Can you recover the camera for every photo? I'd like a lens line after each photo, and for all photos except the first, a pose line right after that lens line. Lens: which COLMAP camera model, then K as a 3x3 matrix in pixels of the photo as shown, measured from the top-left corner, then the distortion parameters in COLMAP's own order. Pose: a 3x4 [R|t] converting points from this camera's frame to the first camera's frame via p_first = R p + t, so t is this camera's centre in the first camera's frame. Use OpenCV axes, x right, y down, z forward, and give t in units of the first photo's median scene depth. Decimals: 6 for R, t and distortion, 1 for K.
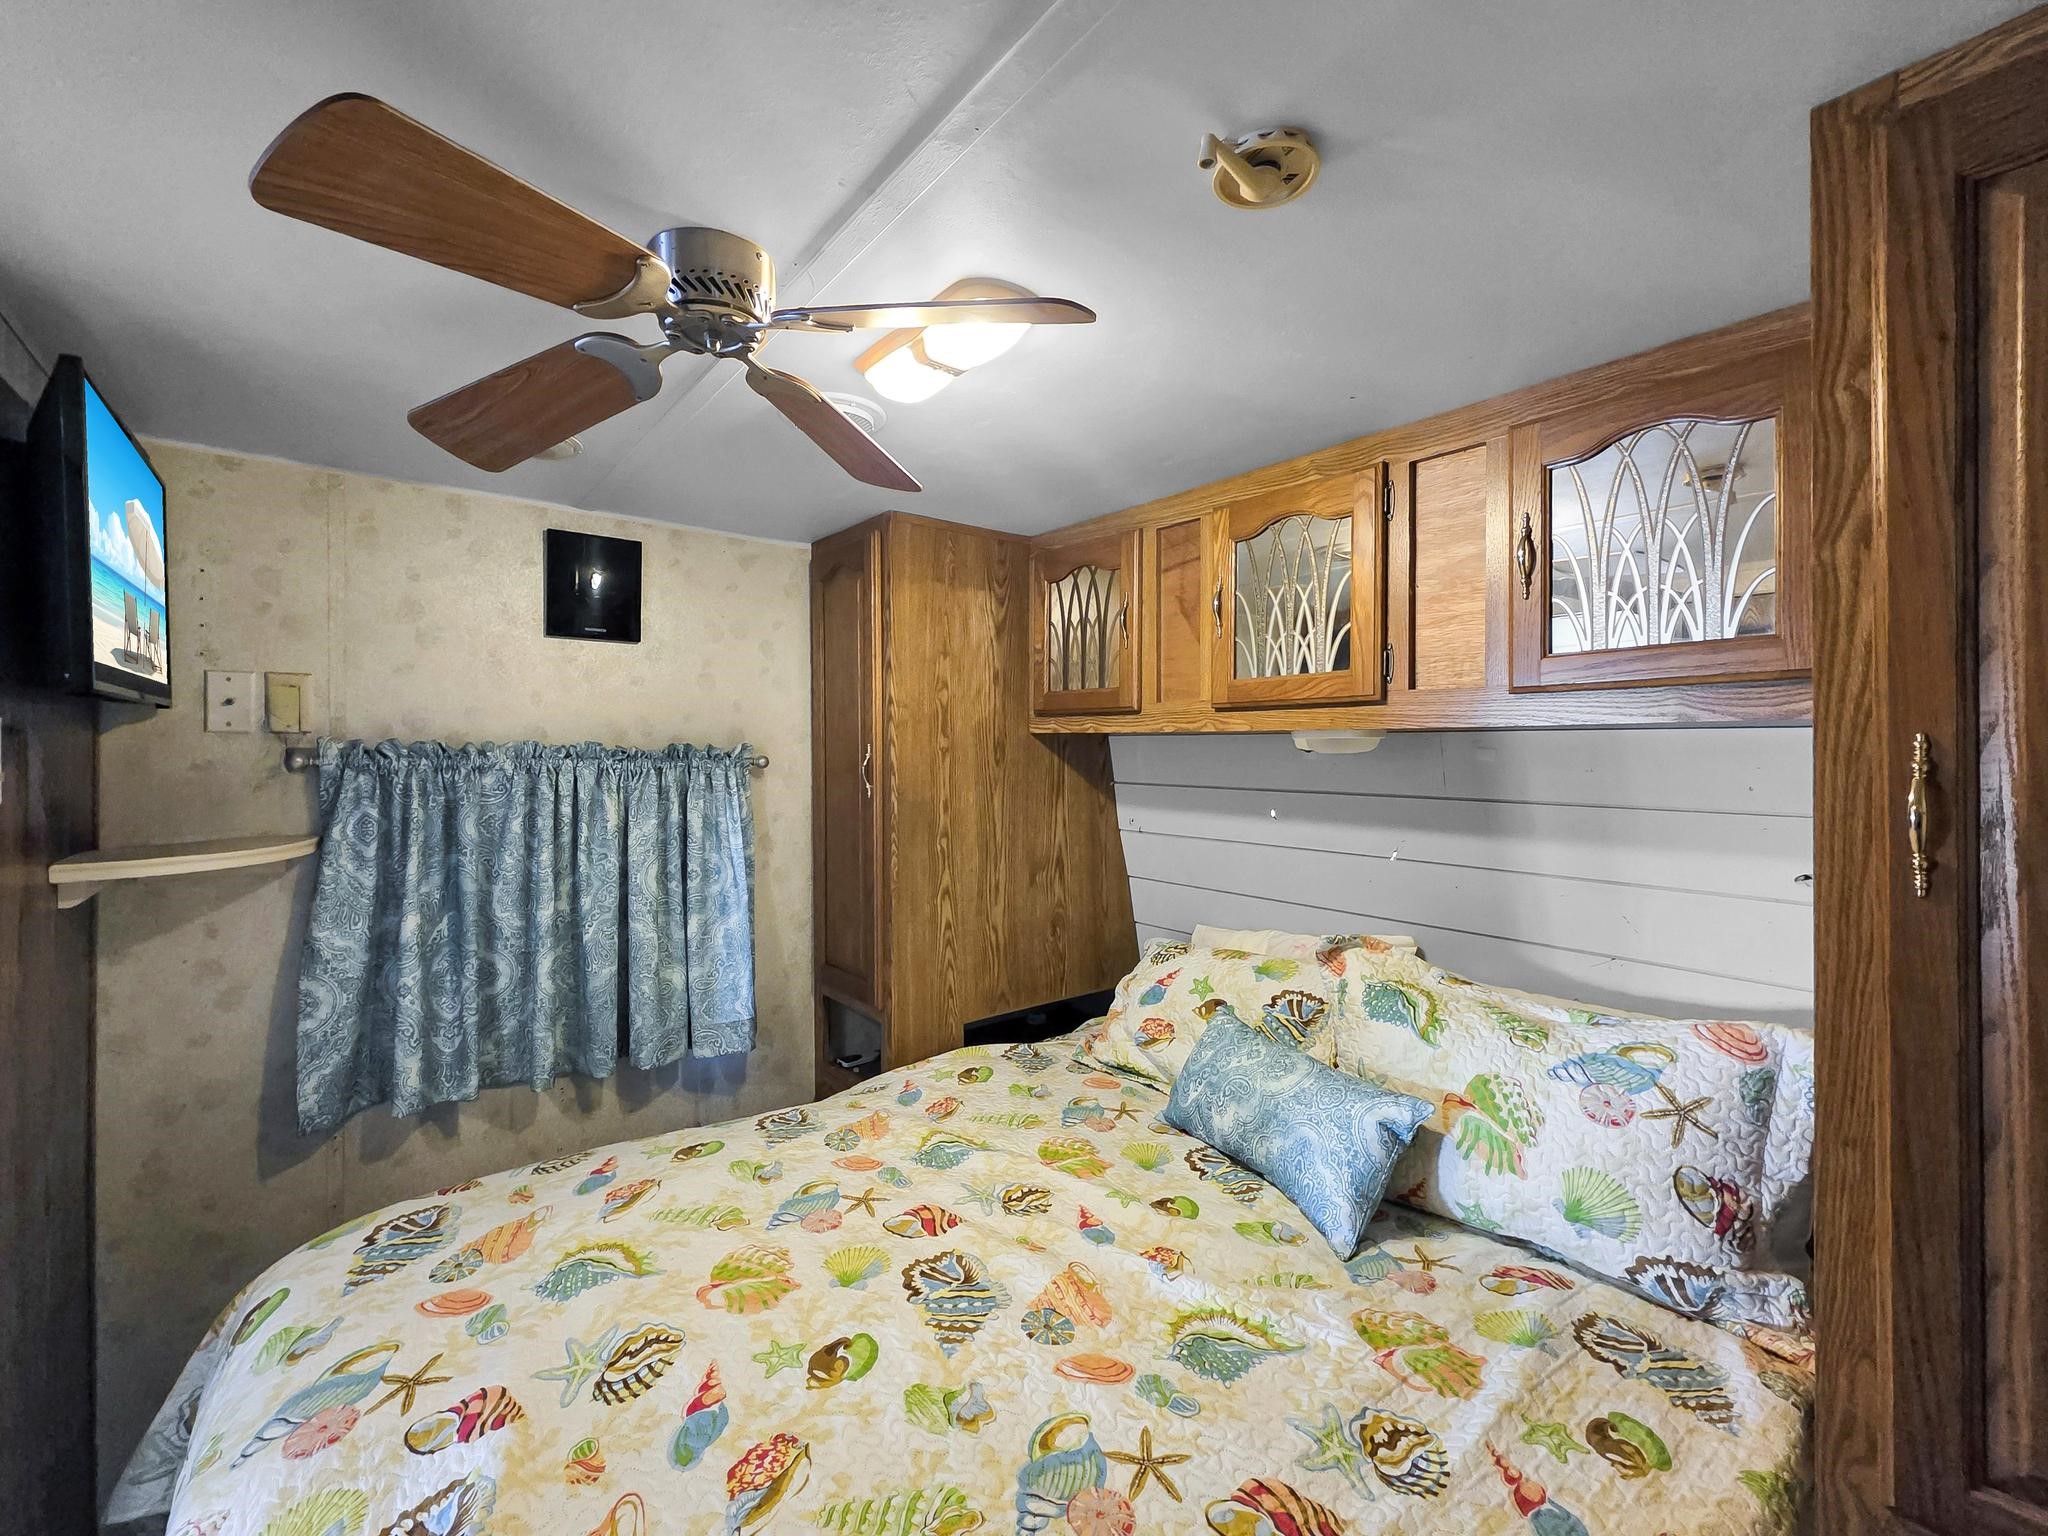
lens RADIAL K [[856.8, 0, 1024.6], [0, 856.8, 757.9], [0, 0, 1]] dist [0.008573, -0.000040]
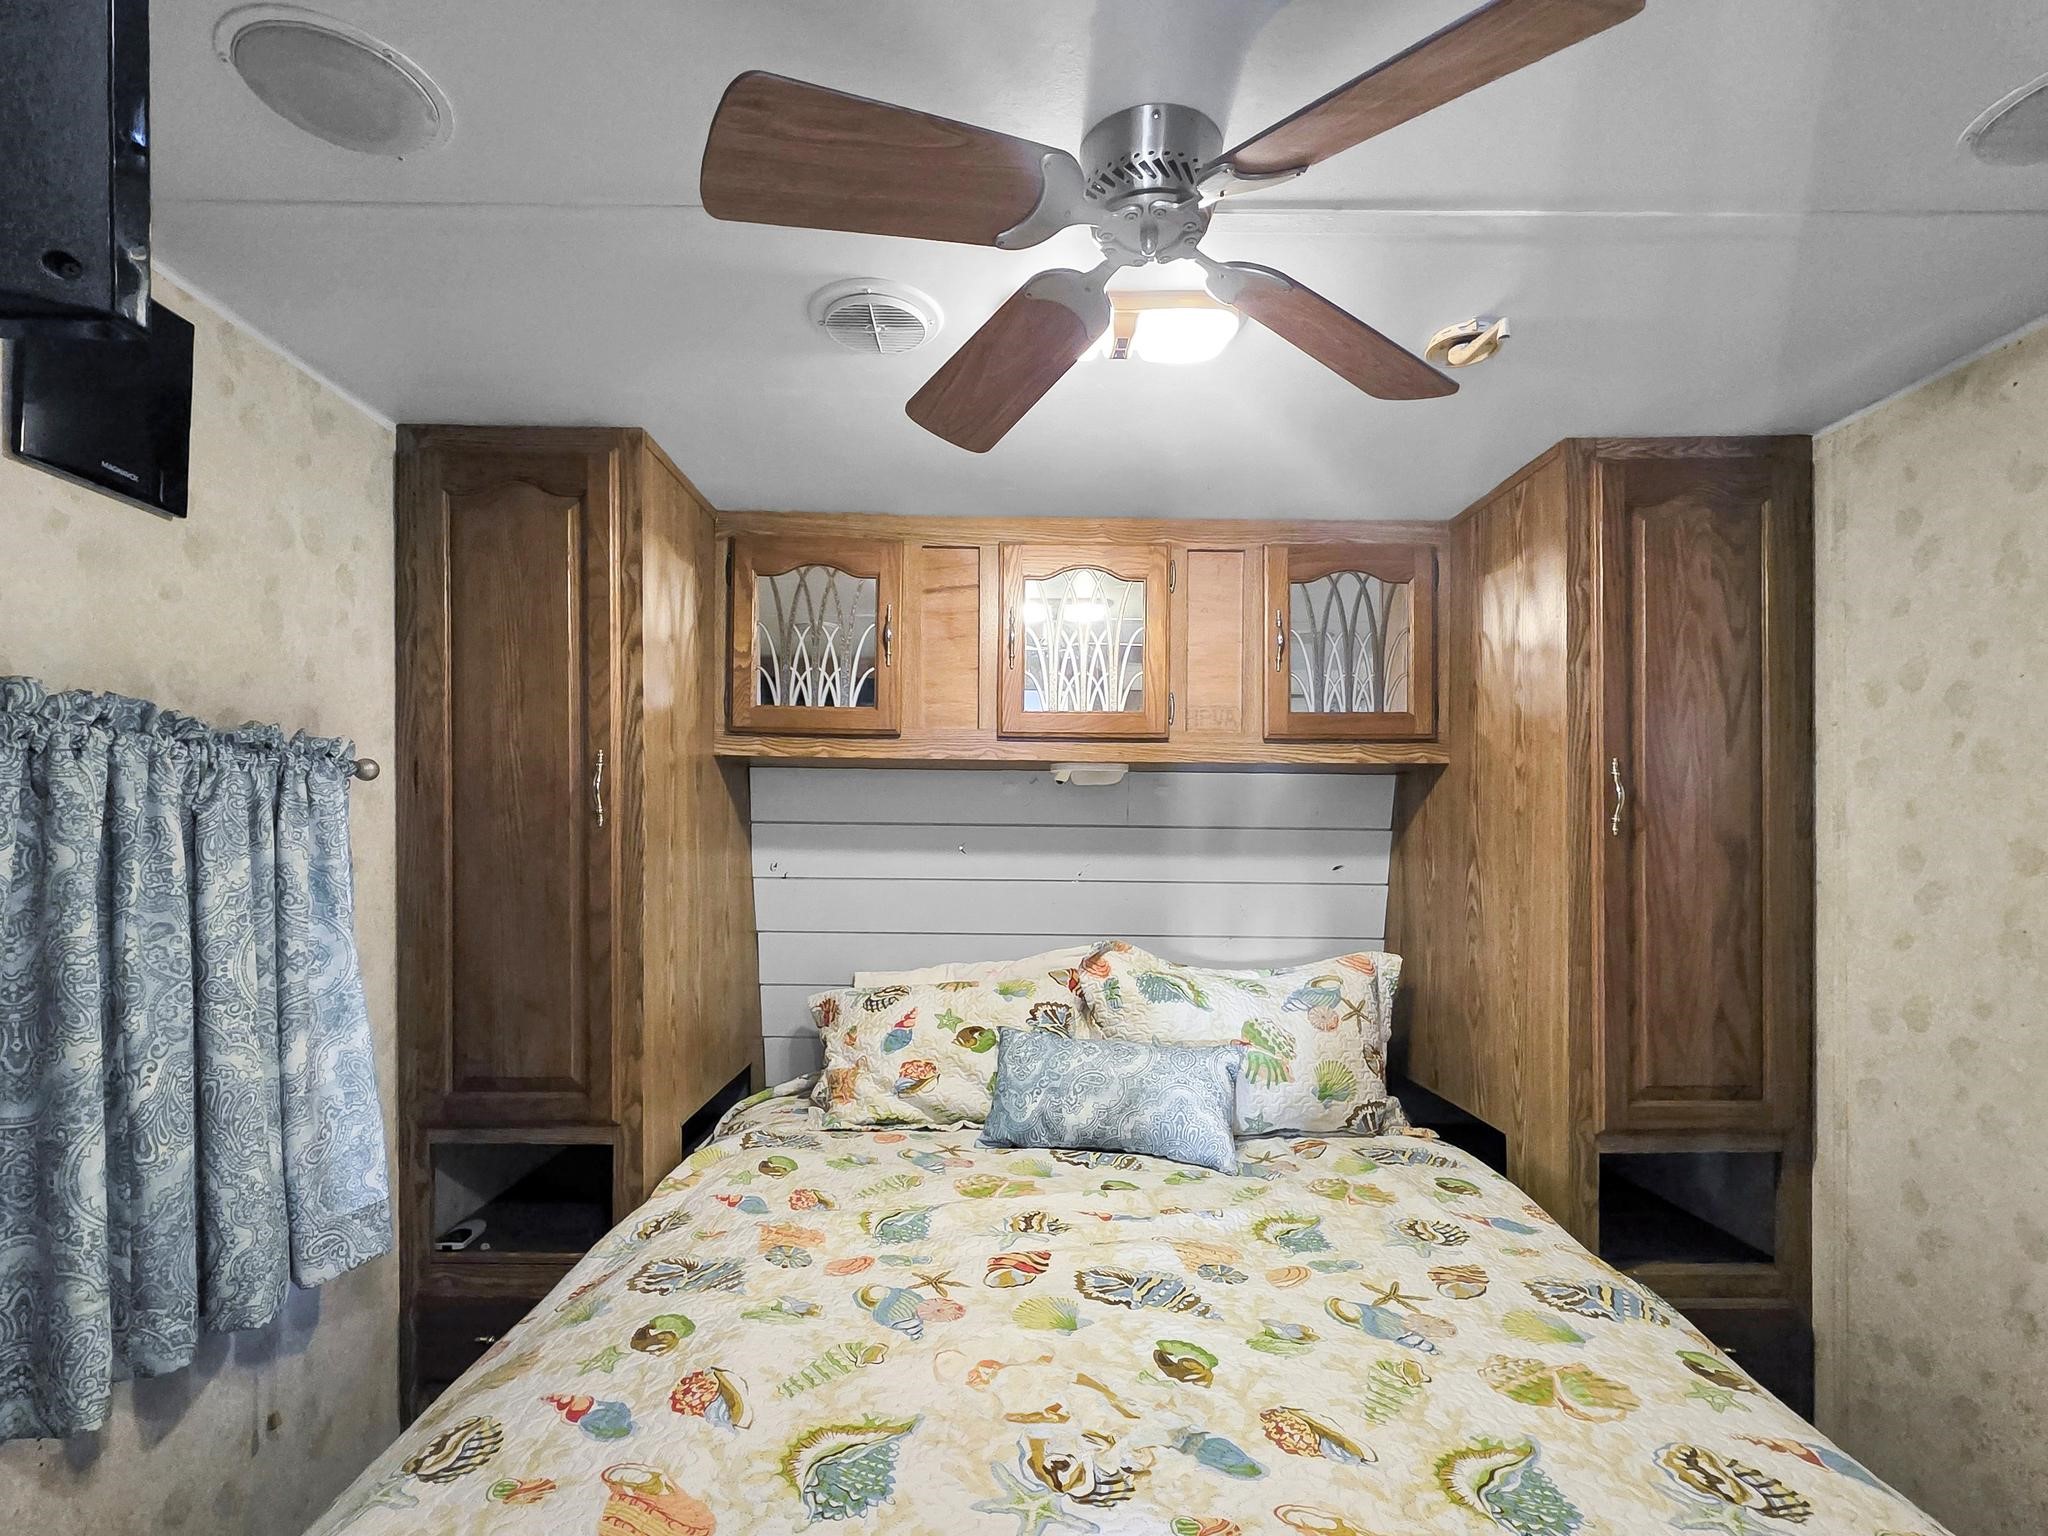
lens RADIAL K [[960.8, 0, 1021.6], [0, 960.8, 844.0], [0, 0, 1]] dist [0.013499, -0.000343]
pose [[0.611754, -0.001840, 0.791046, -0.666598], [0.001846, 0.999998, 0.000899, 0.068349], [-0.791046, 0.000910, 0.611757, 0.274179]]
